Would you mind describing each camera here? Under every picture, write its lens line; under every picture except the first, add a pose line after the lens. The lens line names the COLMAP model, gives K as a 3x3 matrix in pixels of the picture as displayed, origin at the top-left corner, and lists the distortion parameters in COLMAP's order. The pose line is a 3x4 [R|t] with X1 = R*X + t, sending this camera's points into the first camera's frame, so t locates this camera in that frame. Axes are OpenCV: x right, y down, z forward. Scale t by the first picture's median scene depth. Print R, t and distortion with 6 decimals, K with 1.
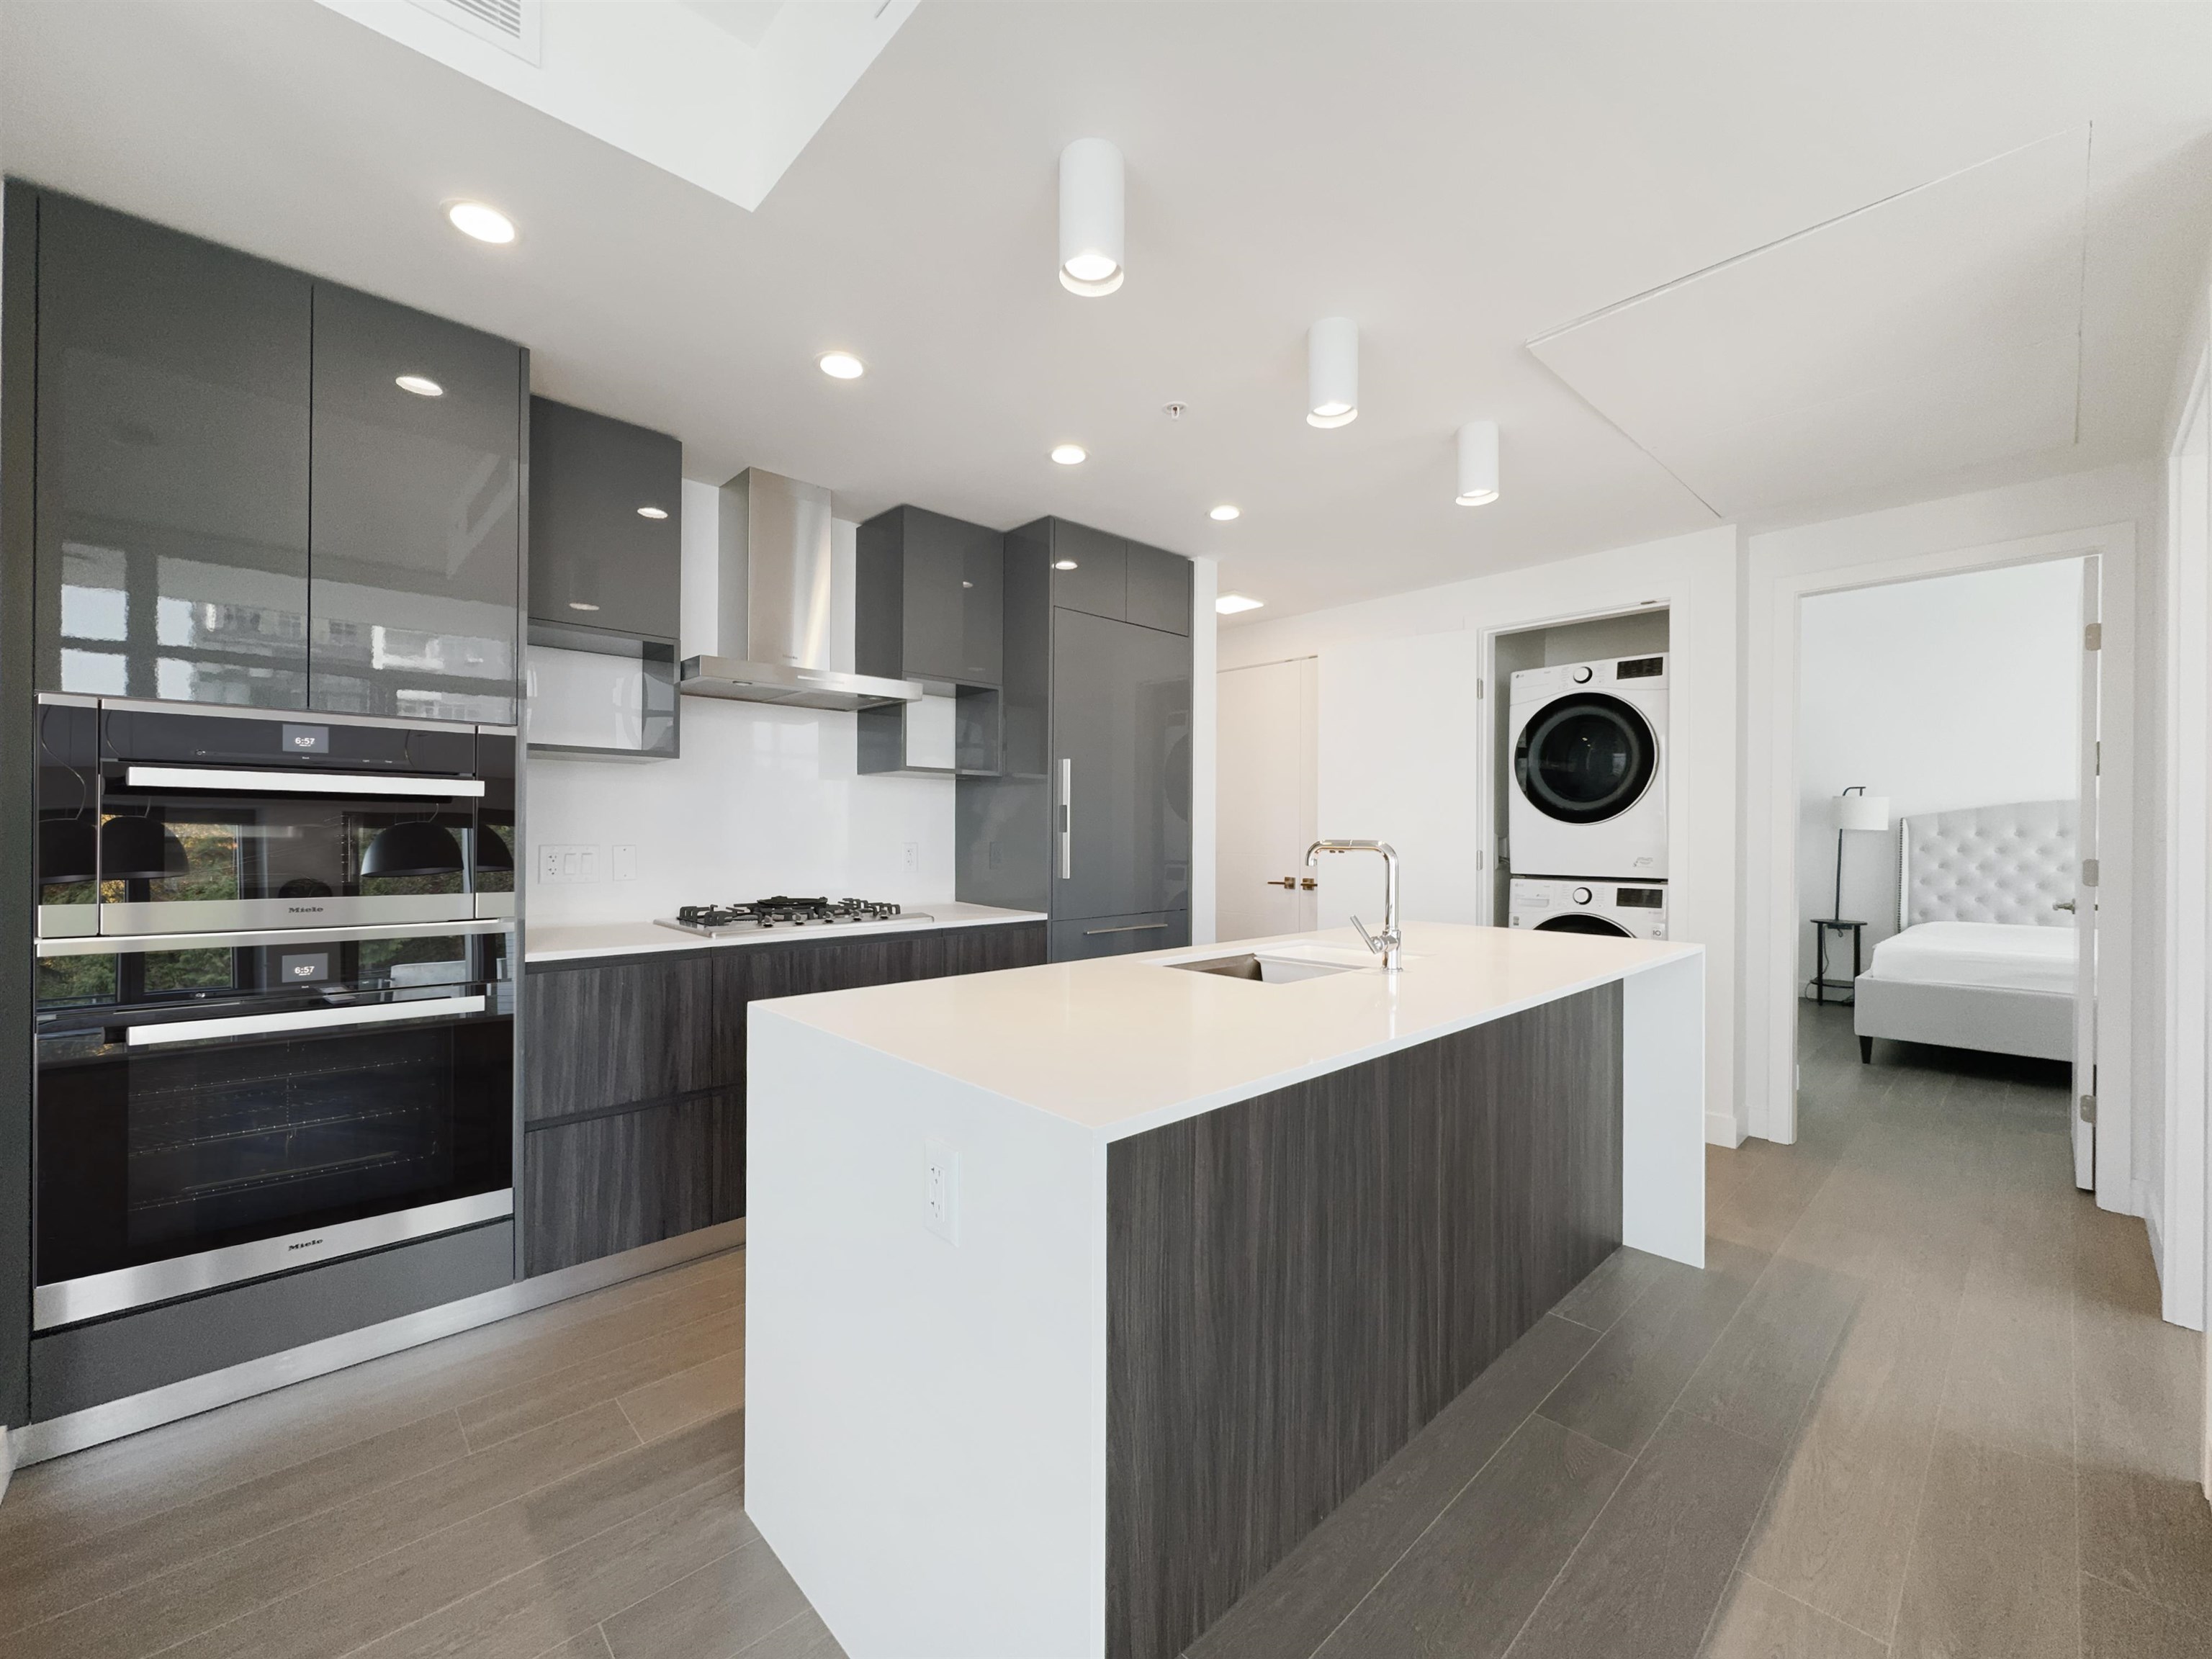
lens RADIAL K [[909.7, 0, 1096.1], [0, 909.7, 821.6], [0, 0, 1]] dist [0.009975, 0.000152]
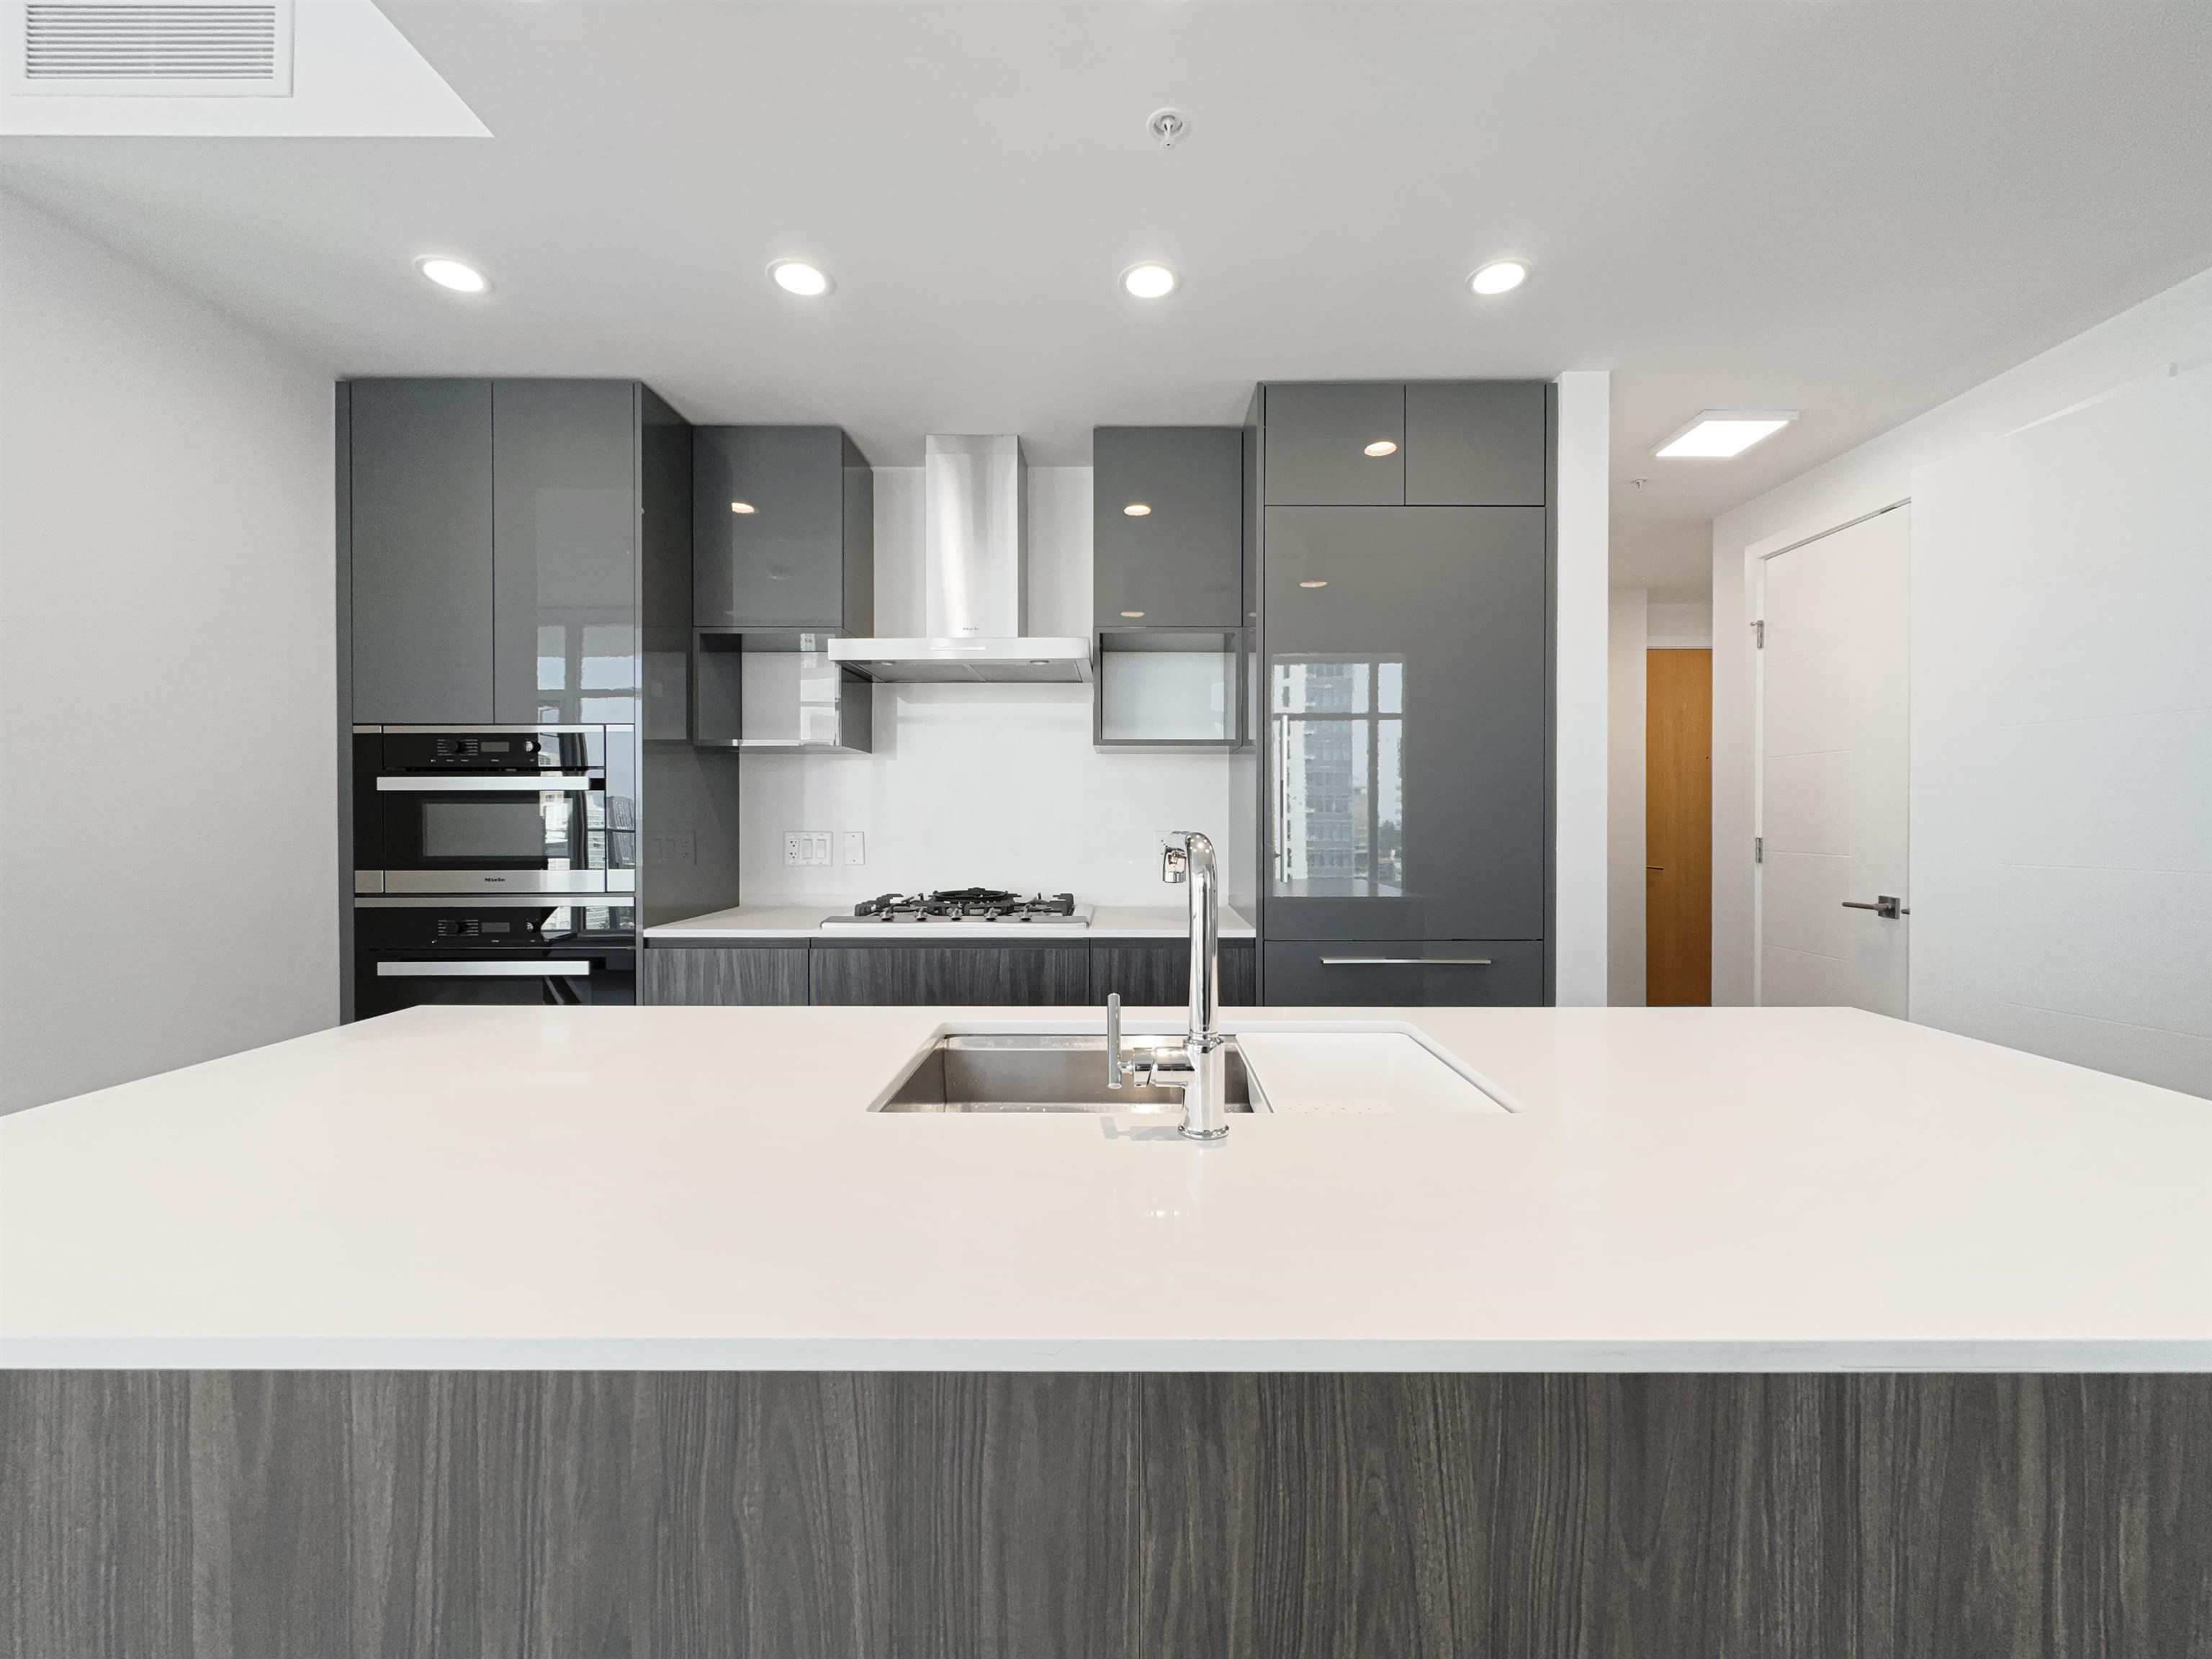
lens RADIAL K [[886.7, 0, 1100.1], [0, 886.7, 826.4], [0, 0, 1]] dist [0.000437, 0.000321]
pose [[0.721496, -0.001148, -0.692418, 0.461391], [0.012563, 0.999856, 0.011433, 0.011352], [0.692305, -0.016948, 0.721406, 0.531180]]
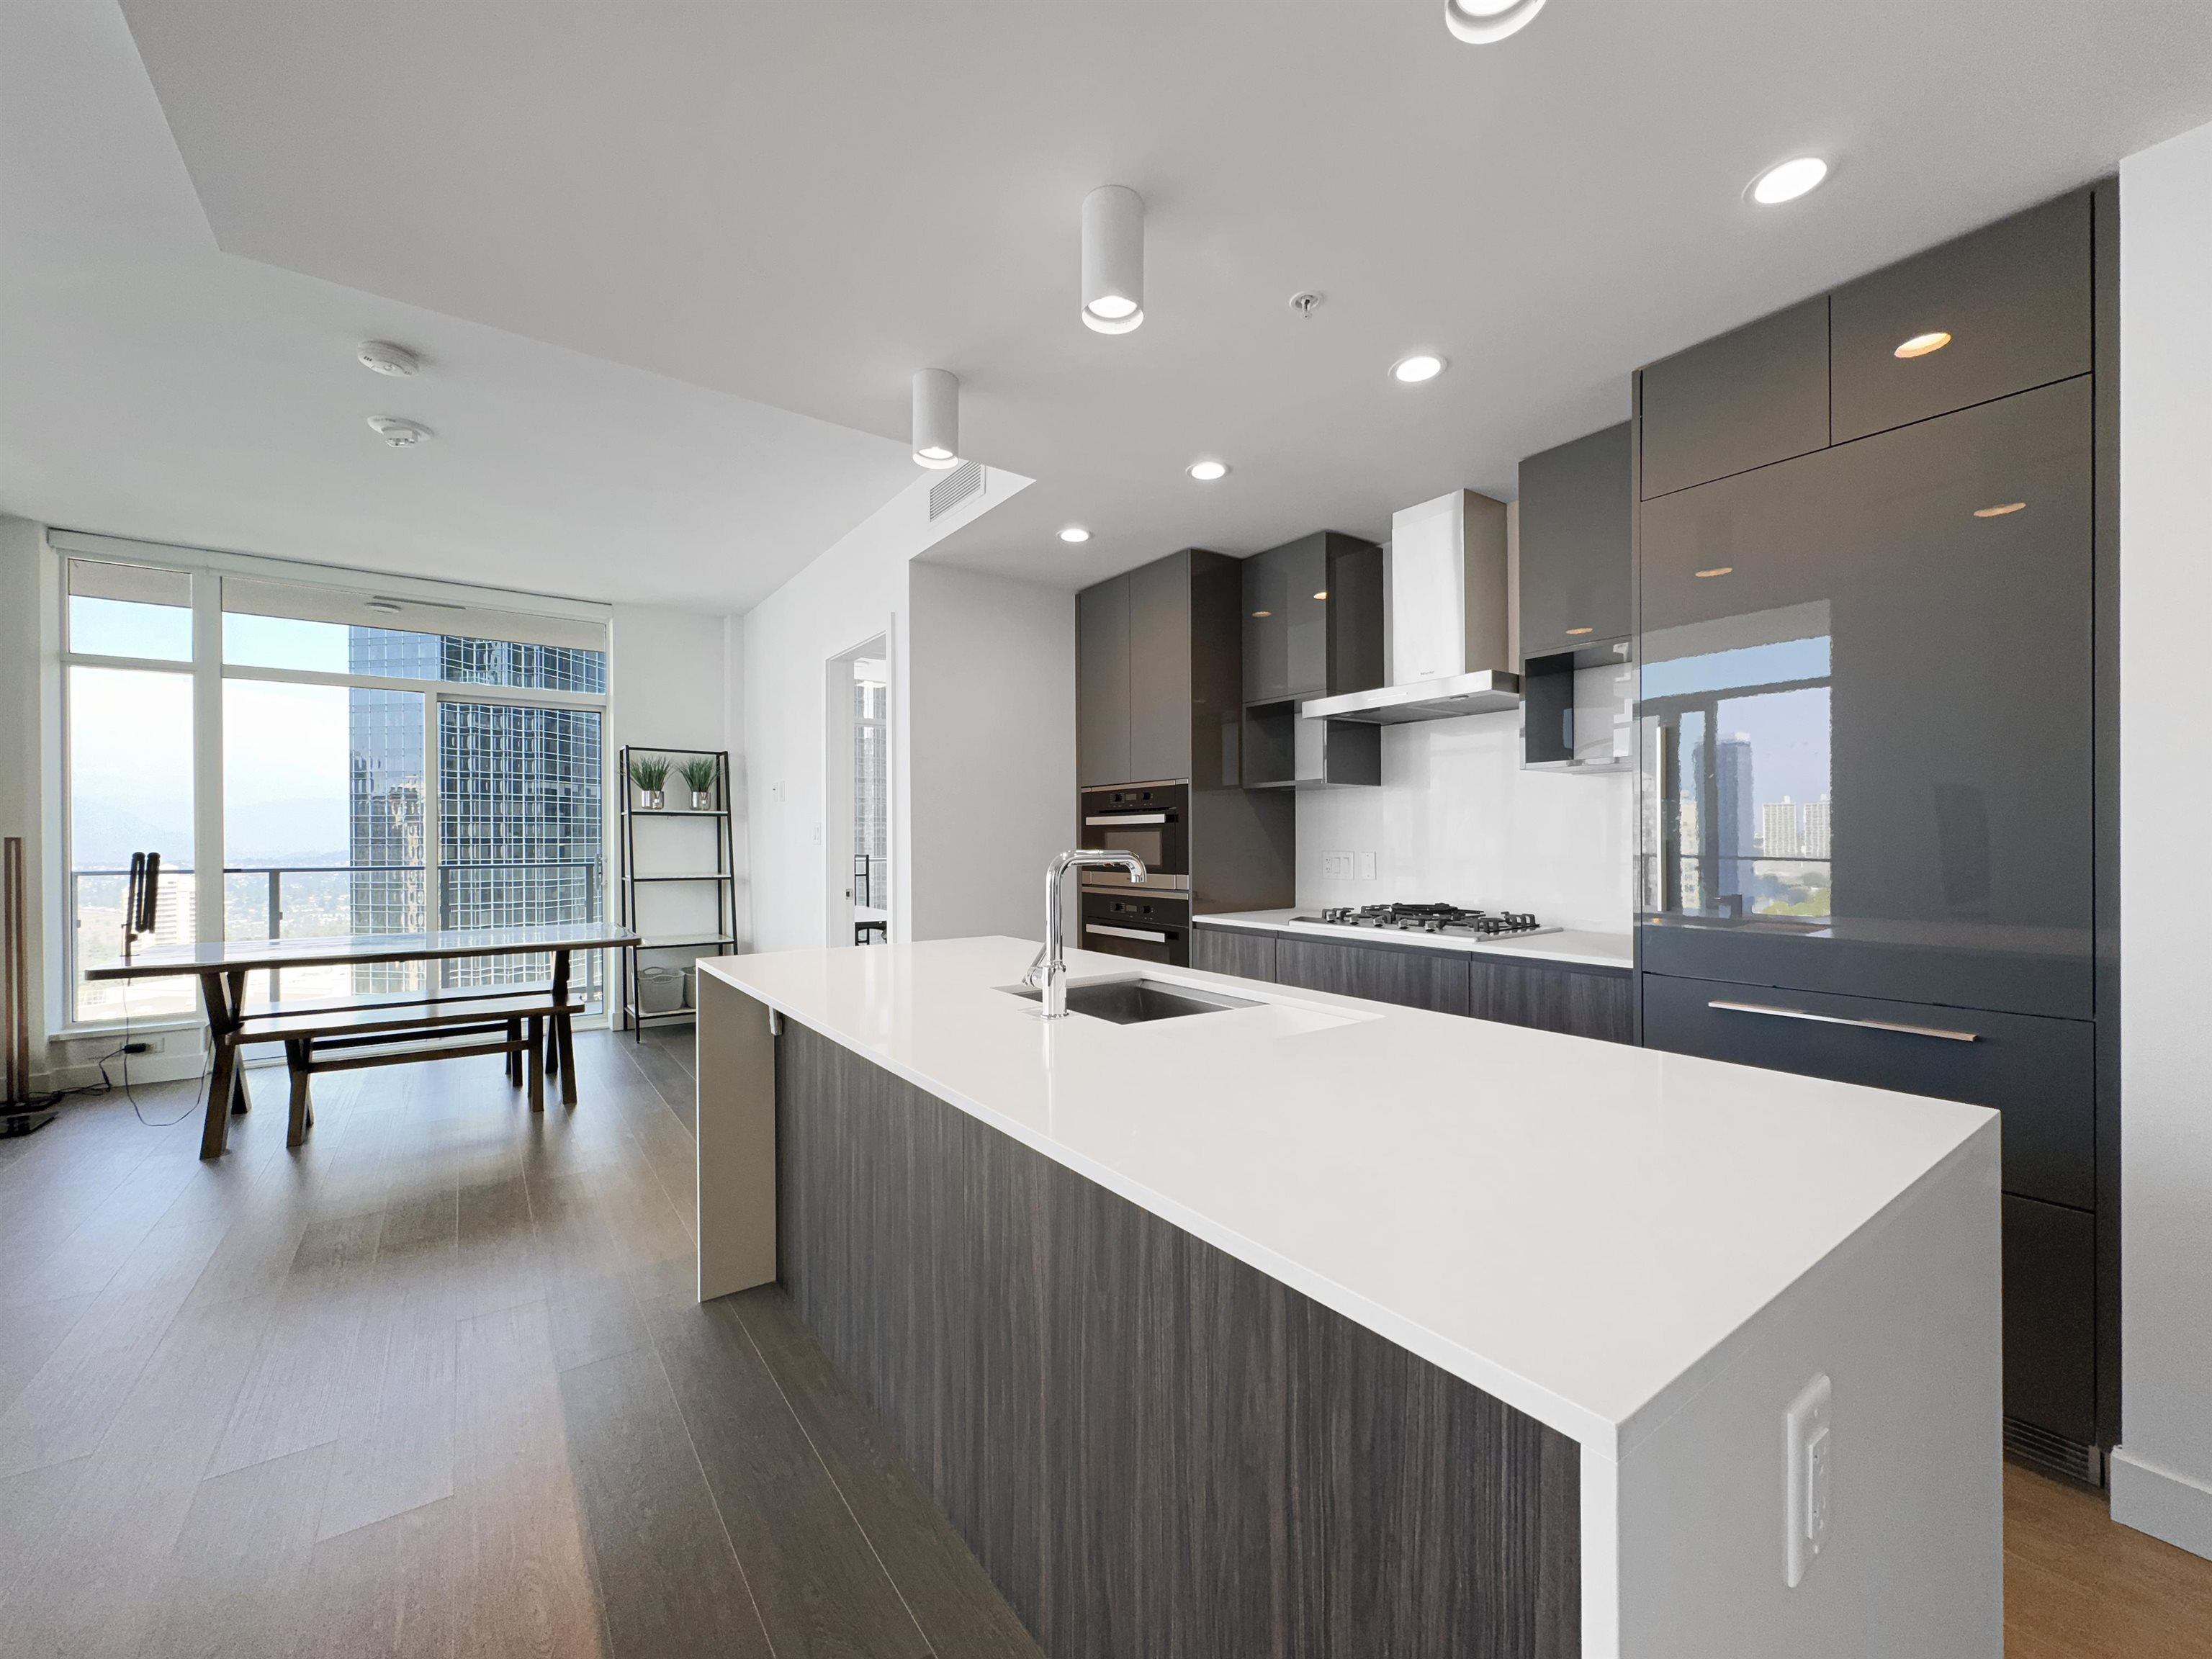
lens RADIAL K [[879.4, 0, 1103.4], [0, 879.4, 840.3], [0, 0, 1]] dist [-0.001421, -0.000269]
pose [[-0.133990, -0.006813, -0.990959, 0.855718], [0.012448, 0.999886, -0.008558, 0.016668], [0.990904, -0.013482, -0.133890, 0.923517]]
